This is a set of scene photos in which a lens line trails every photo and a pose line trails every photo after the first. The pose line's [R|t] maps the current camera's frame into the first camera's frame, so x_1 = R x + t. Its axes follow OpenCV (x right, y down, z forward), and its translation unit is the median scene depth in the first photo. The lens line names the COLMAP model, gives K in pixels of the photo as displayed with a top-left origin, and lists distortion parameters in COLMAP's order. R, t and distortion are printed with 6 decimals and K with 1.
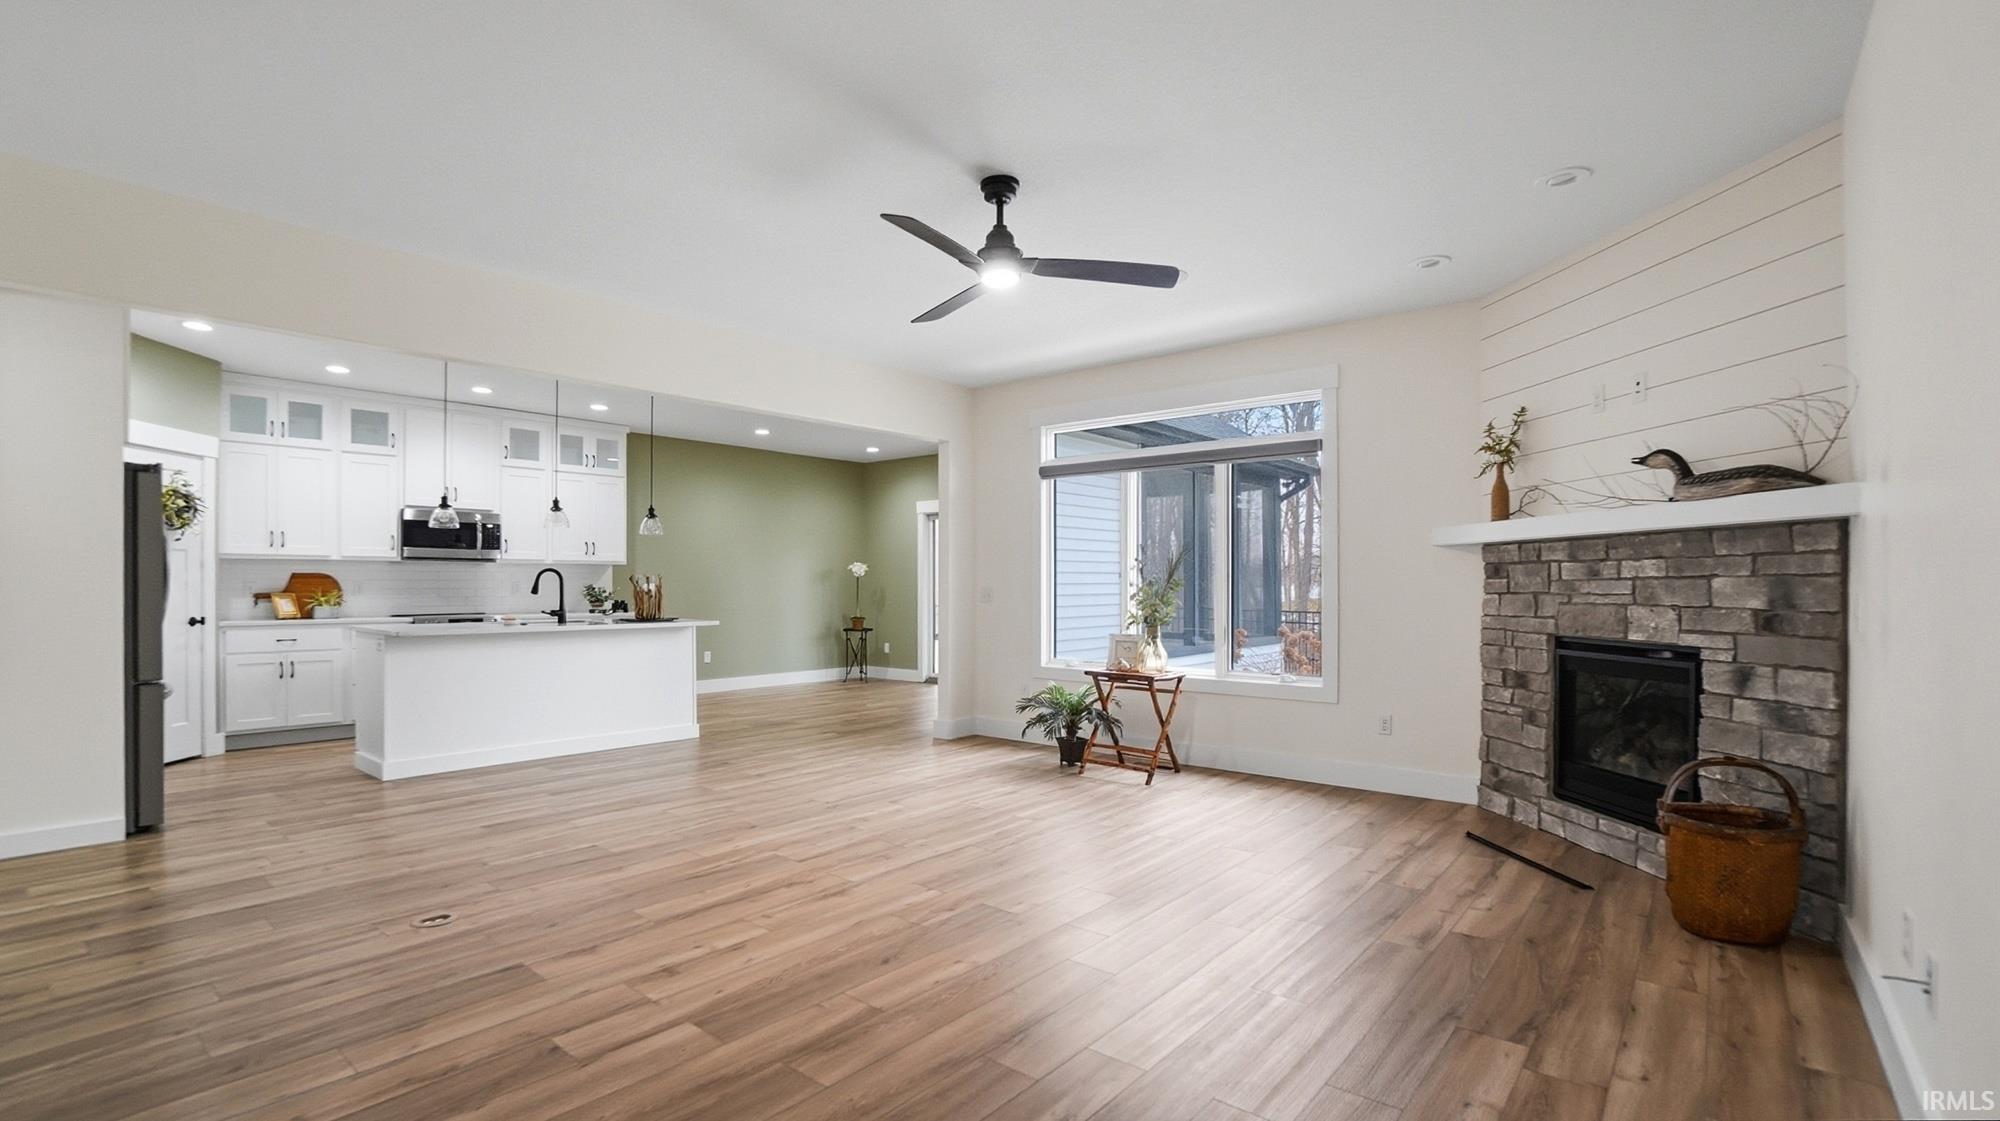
lens RADIAL K [[892.3, 0, 990.5], [0, 892.3, 561.8], [0, 0, 1]] dist [-0.044421, 0.000325]
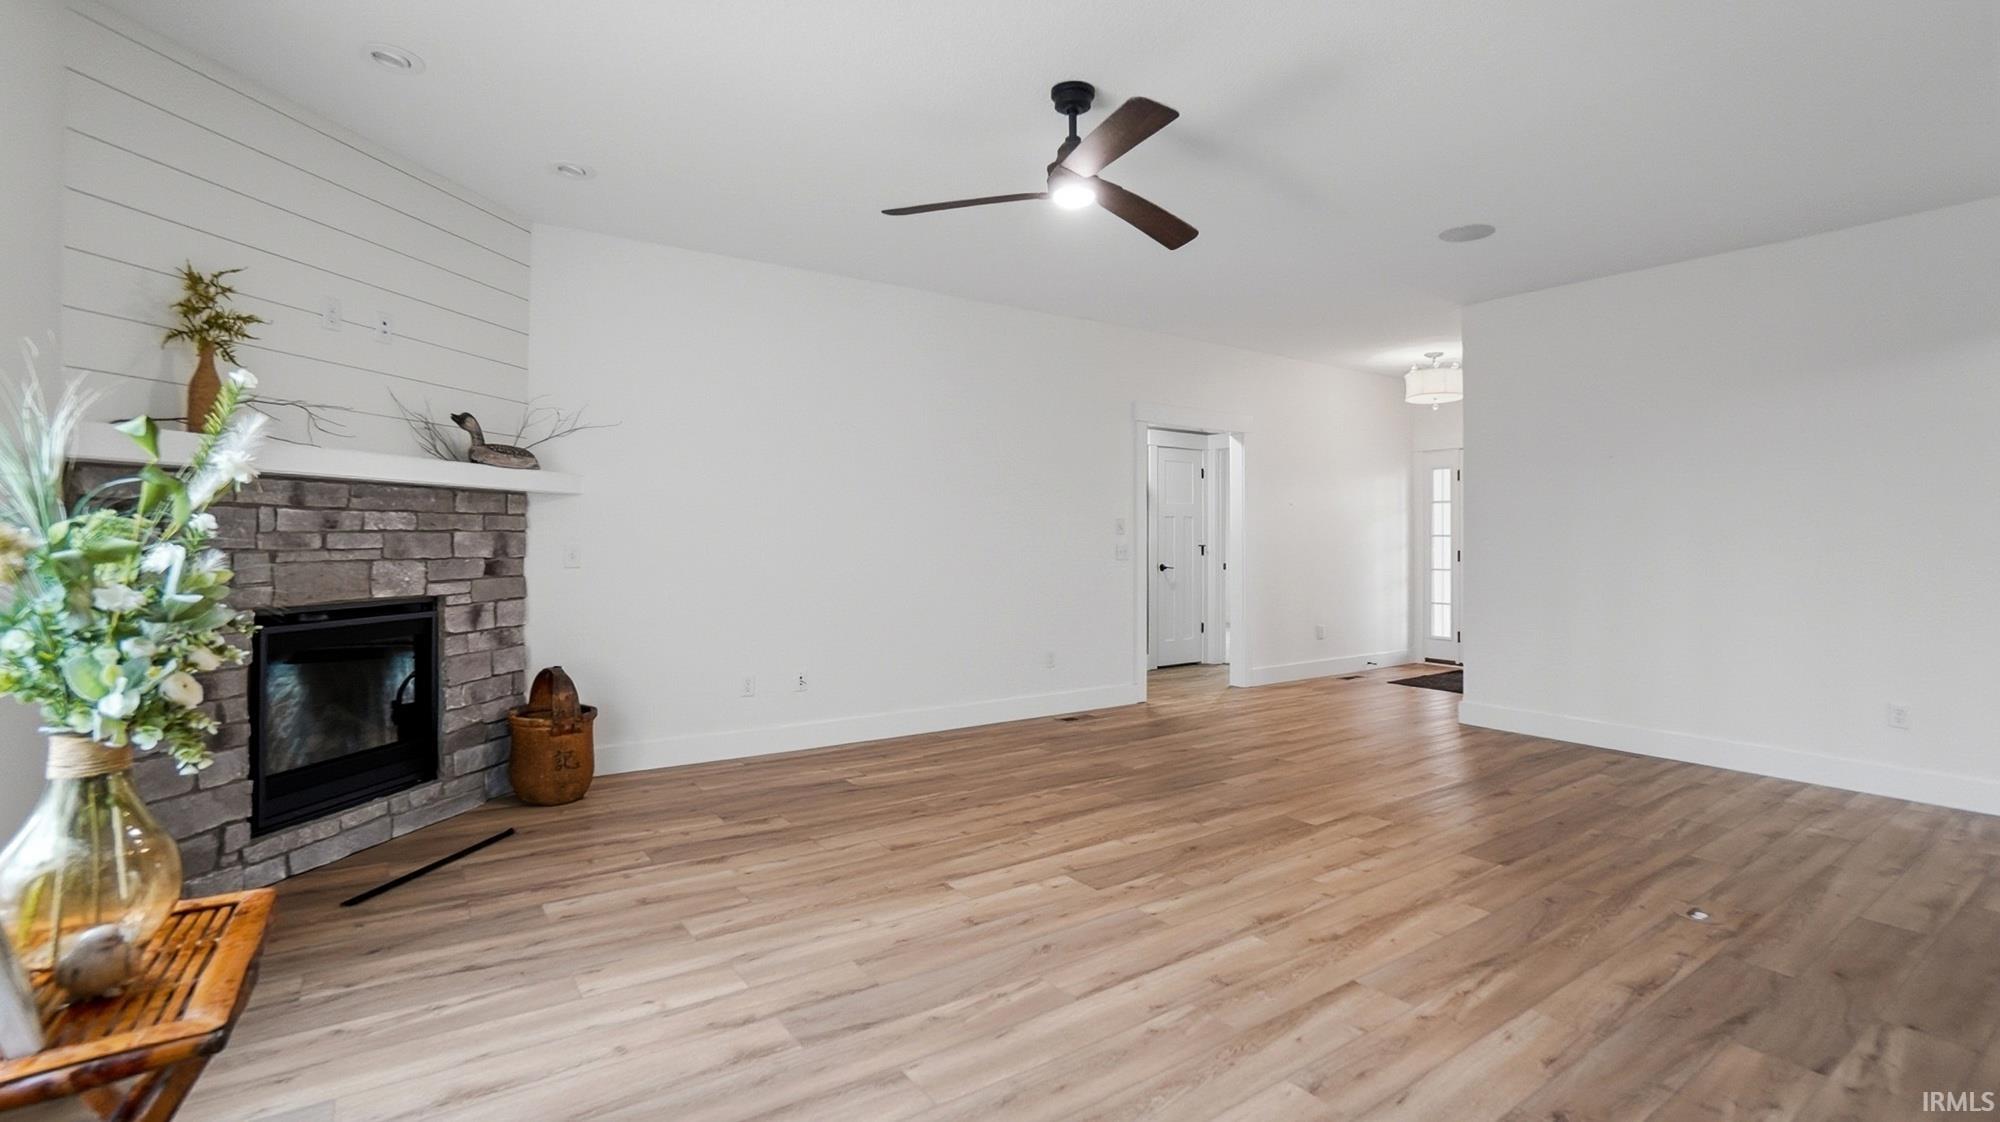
lens RADIAL K [[904.3, 0, 994.4], [0, 904.3, 521.4], [0, 0, 1]] dist [-0.037905, 0.000405]
pose [[-0.965043, -0.002352, 0.262083, -0.145785], [-0.013200, 0.999127, -0.039639, 0.040382], [-0.261761, -0.041713, -0.964231, 1.878279]]
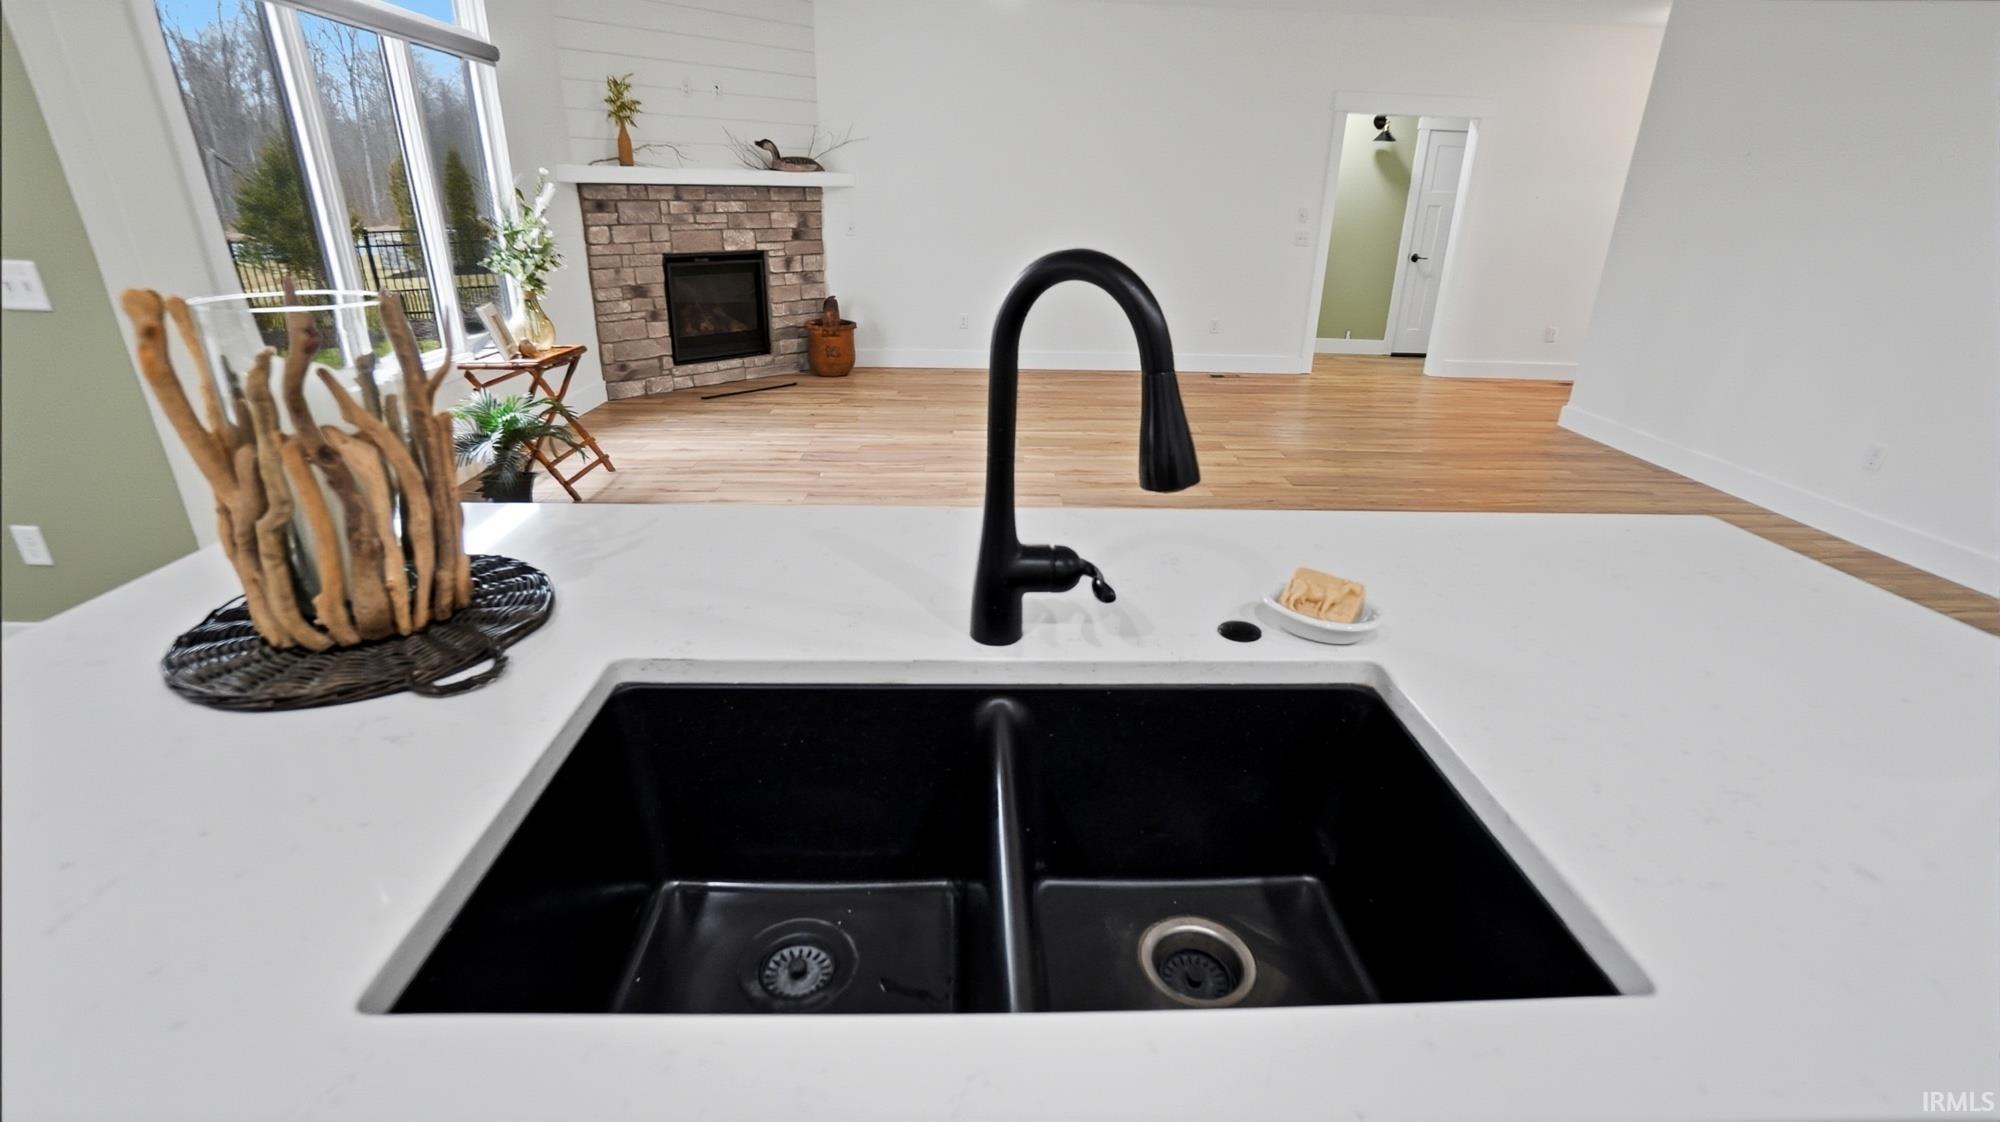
lens RADIAL K [[892.3, 0, 990.5], [0, 892.3, 562.3], [0, 0, 1]] dist [-0.044421, 0.000325]
pose [[-0.665254, -0.298312, 0.684432, -1.072640], [-0.038392, 0.929166, 0.367664, -0.000076], [-0.745629, 0.218313, -0.629584, 2.001030]]
